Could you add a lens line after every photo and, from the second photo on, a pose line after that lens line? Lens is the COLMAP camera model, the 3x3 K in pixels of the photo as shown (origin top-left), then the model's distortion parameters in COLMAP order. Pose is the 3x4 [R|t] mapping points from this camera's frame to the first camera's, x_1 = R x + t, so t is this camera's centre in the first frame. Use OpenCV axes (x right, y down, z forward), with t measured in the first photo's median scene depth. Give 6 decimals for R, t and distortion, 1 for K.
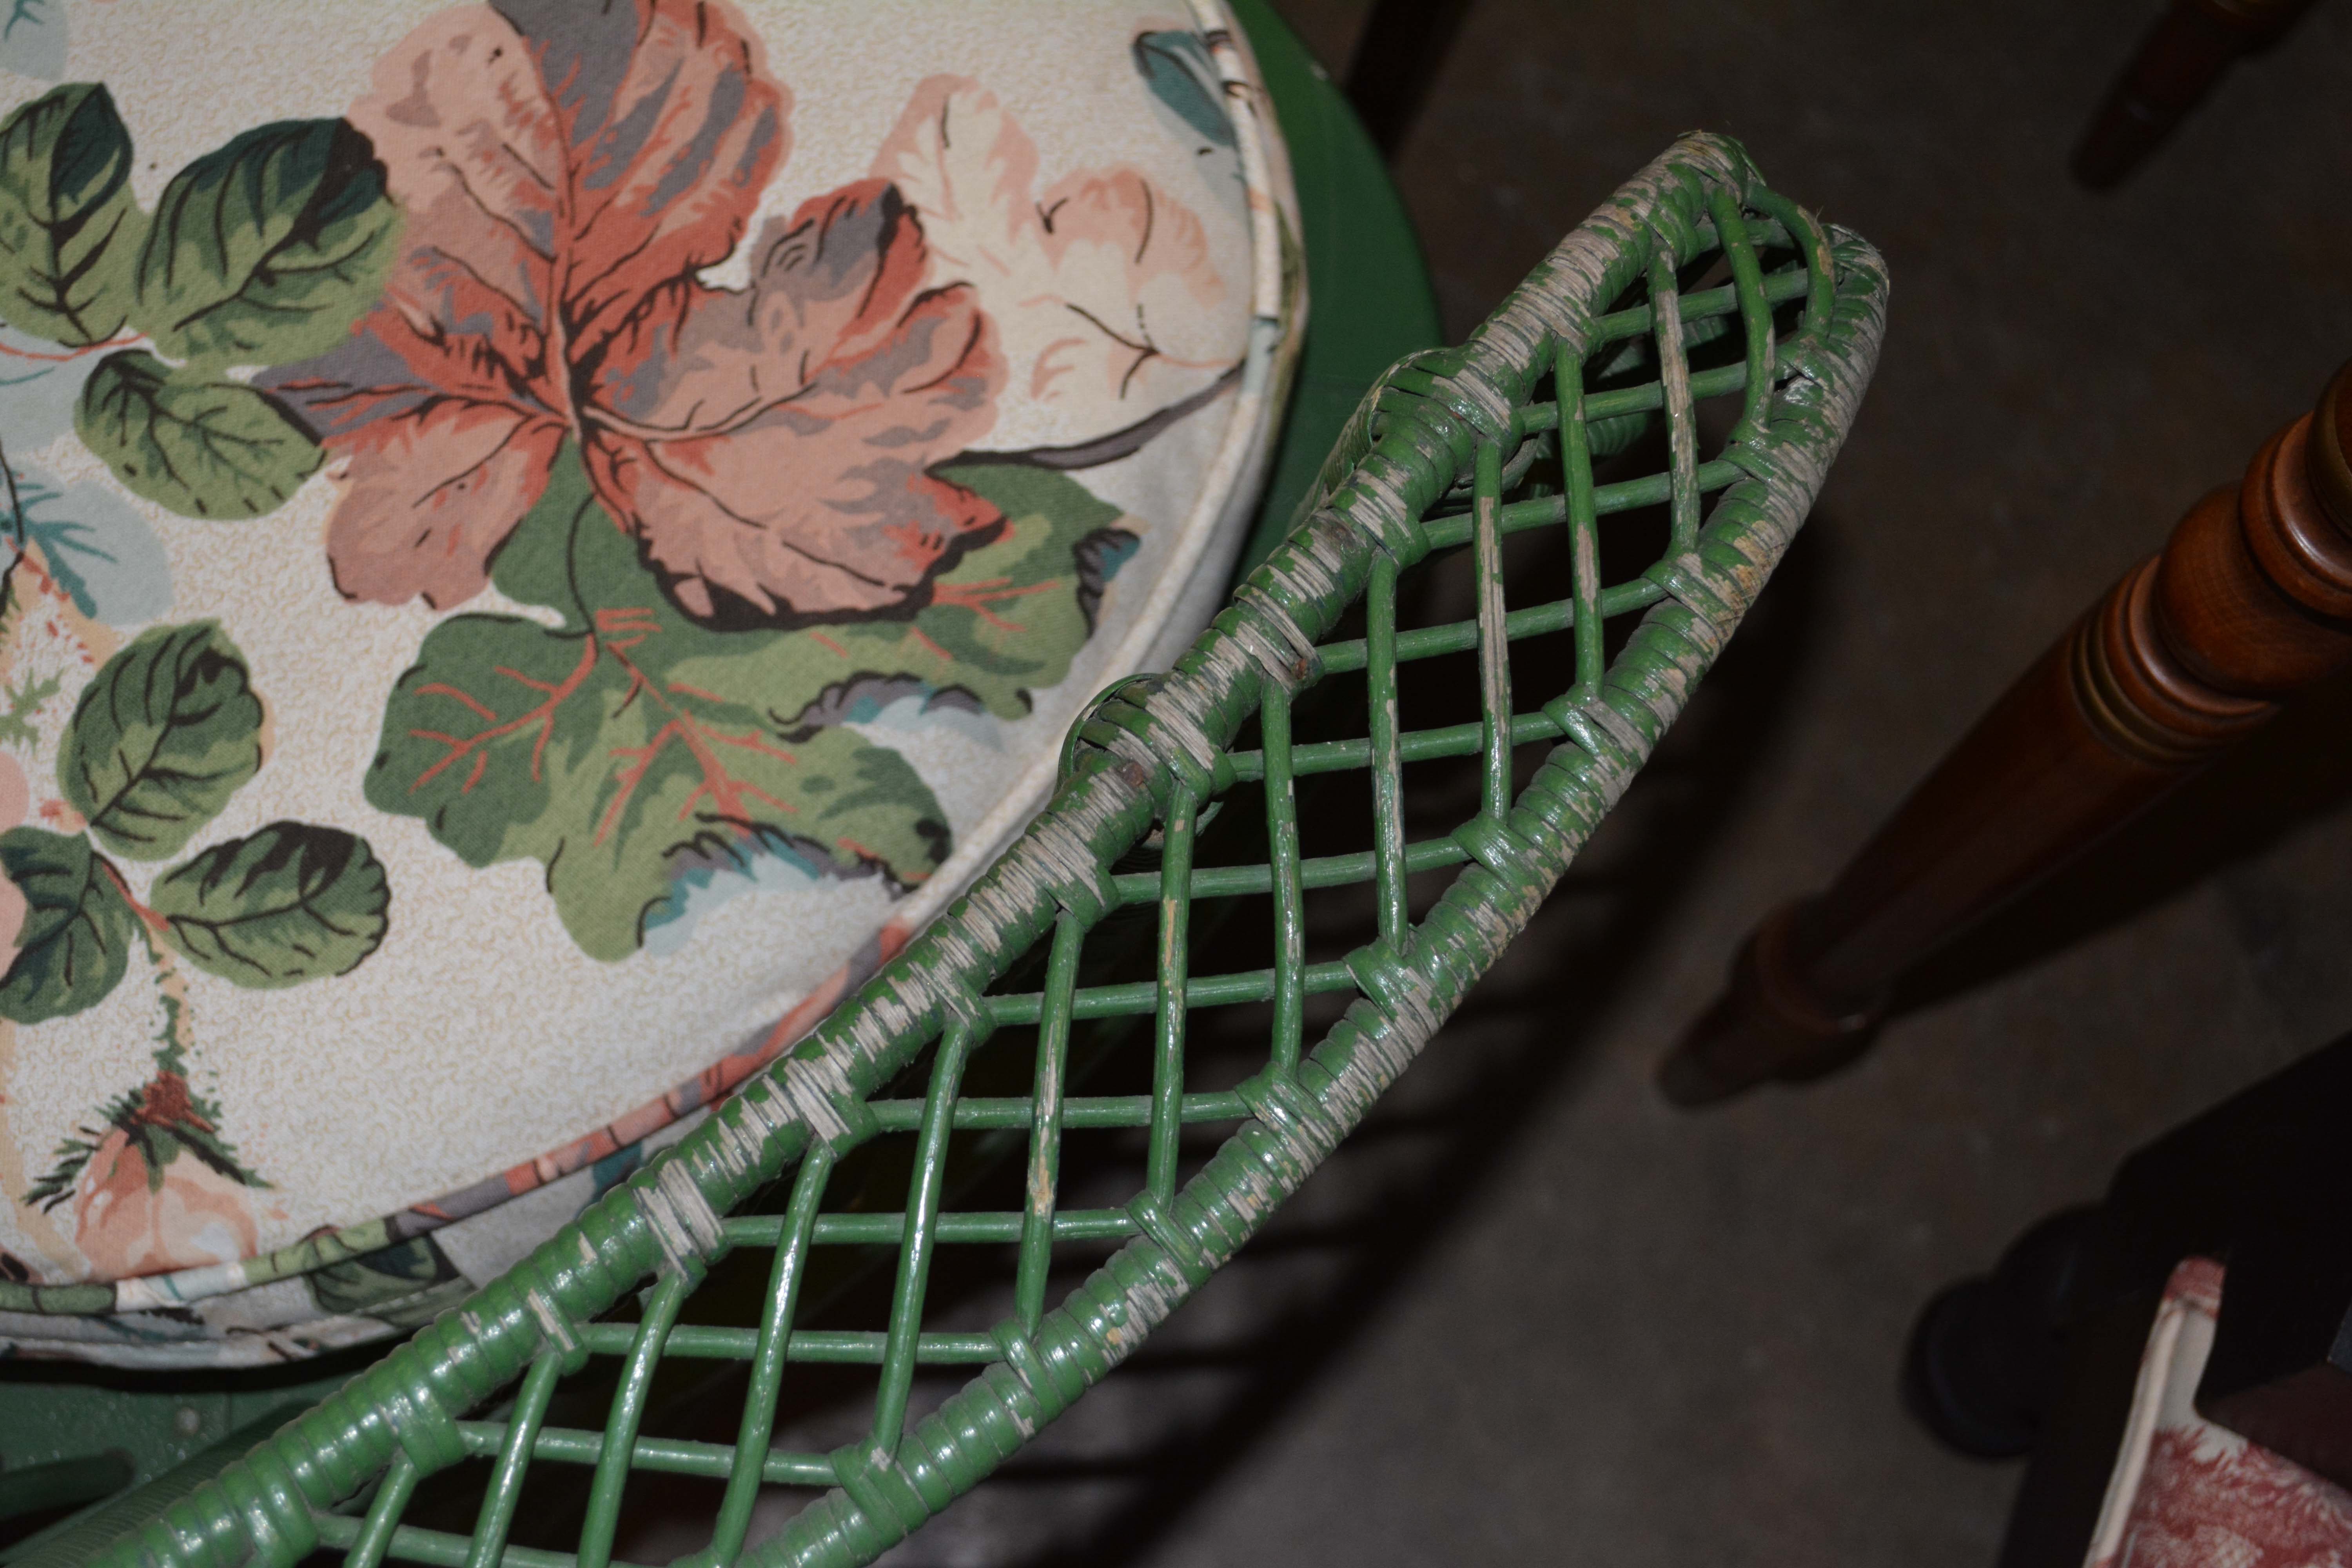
lens RADIAL K [[2236.1, 0, 1176.0], [0, 2236.1, 784.0], [0, 0, 1]] dist [-0.121428, -0.000145]
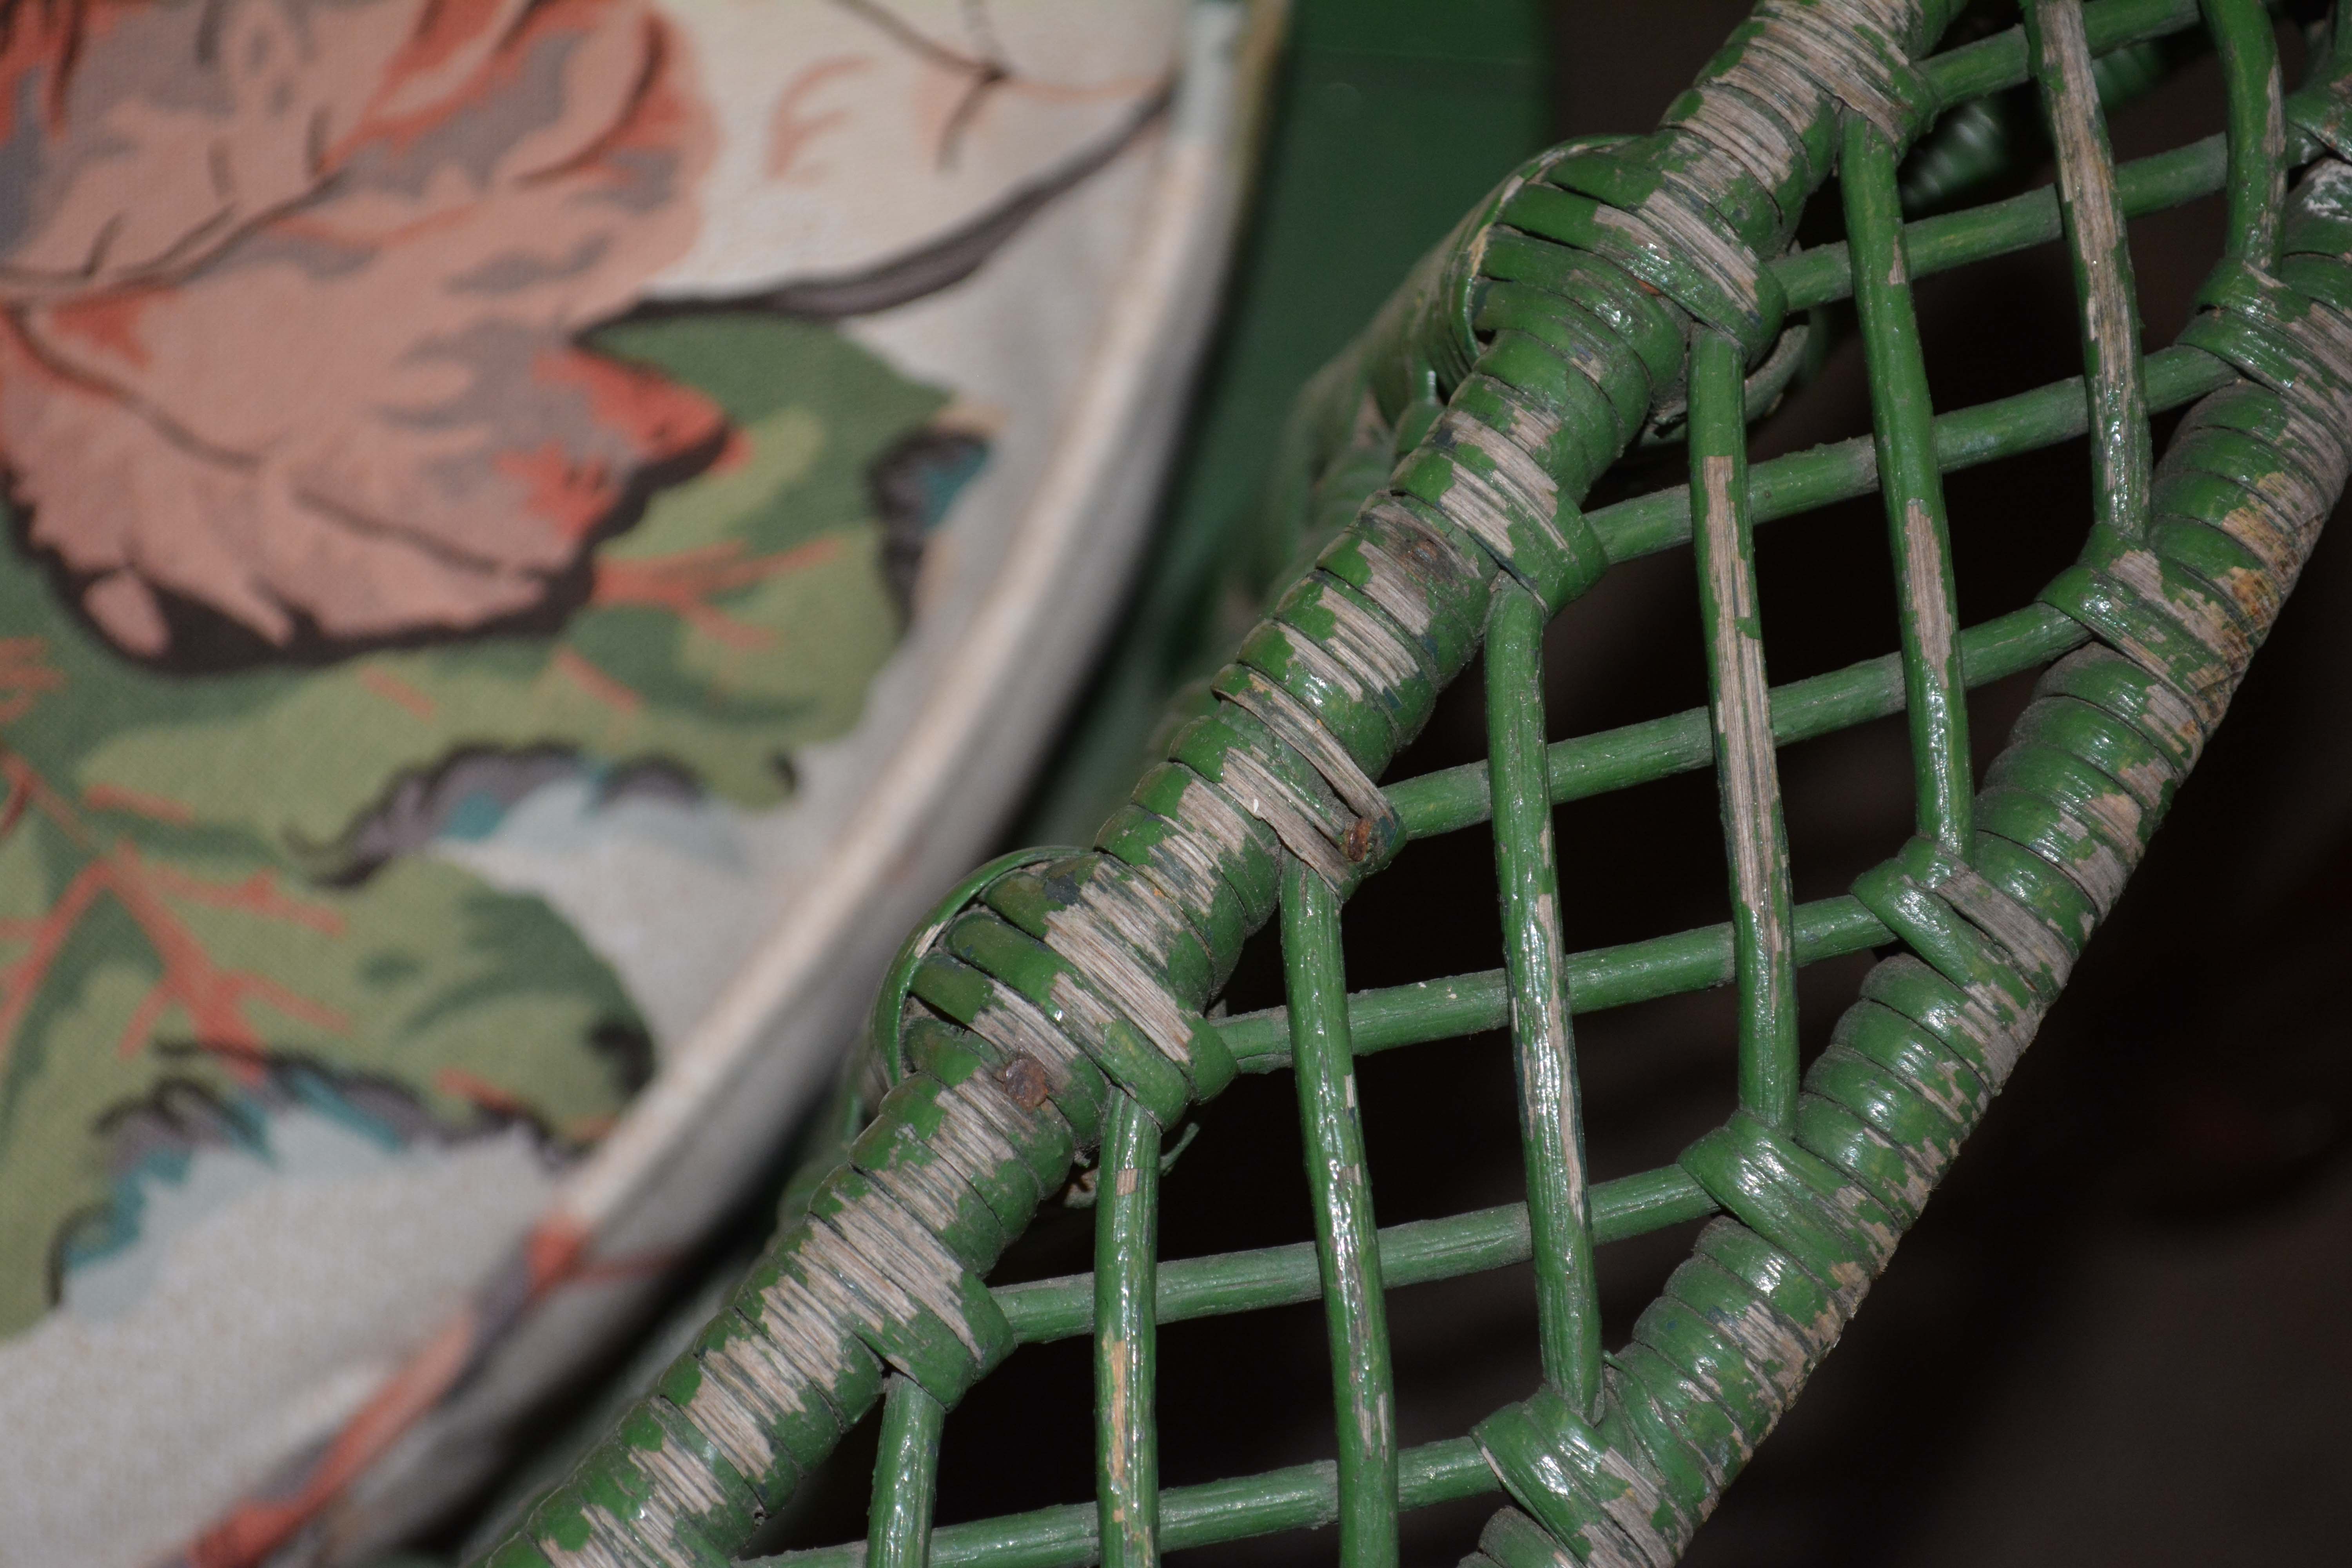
lens RADIAL K [[3927.3, 0, 1176.0], [0, 3927.3, 784.0], [0, 0, 1]] dist [-0.052692, -0.026459]
pose [[0.998326, -0.048759, 0.031095, -0.009463], [0.047834, 0.998409, 0.029842, -0.086476], [-0.032501, -0.028305, 0.999071, 0.137466]]
